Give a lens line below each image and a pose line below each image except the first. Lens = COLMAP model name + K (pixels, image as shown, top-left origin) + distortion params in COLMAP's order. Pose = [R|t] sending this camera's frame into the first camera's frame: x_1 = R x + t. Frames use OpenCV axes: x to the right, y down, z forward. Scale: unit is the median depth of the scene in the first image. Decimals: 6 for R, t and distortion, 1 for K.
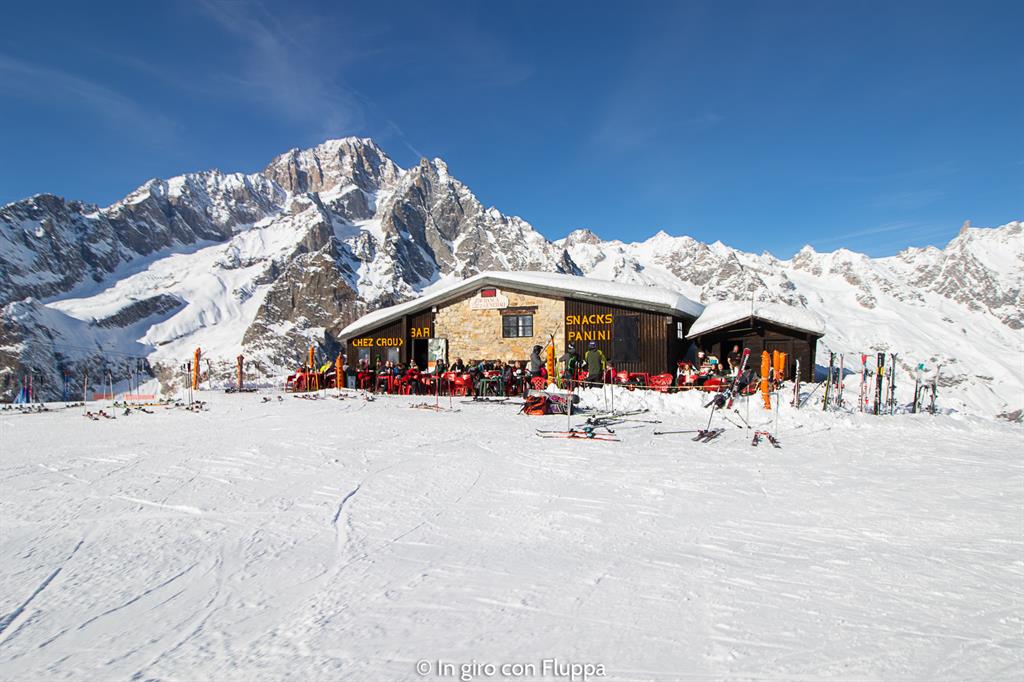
lens RADIAL K [[538.6, 0, 519.5], [0, 538.6, 339.9], [0, 0, 1]] dist [0.005398, -0.014796]
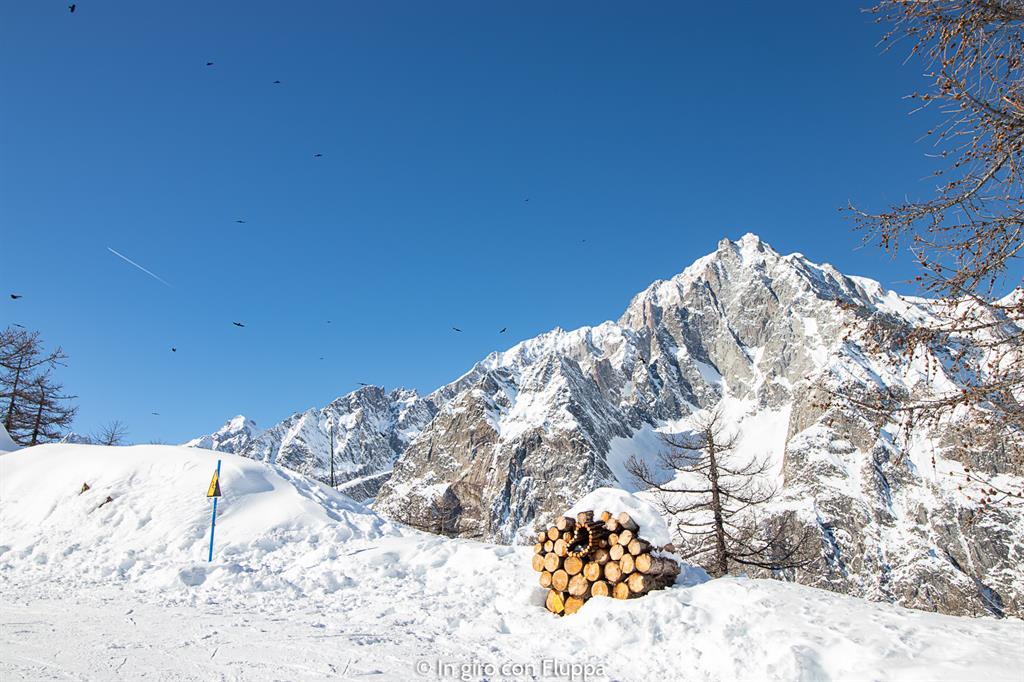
lens RADIAL K [[774.0, 0, 512.0], [0, 774.0, 341.0], [0, 0, 1]] dist [0.001939, -0.000462]
pose [[0.709032, -0.216871, -0.670999, 0.286674], [0.029106, 0.959724, -0.279433, 0.056259], [0.704575, 0.178597, 0.686787, 0.177946]]
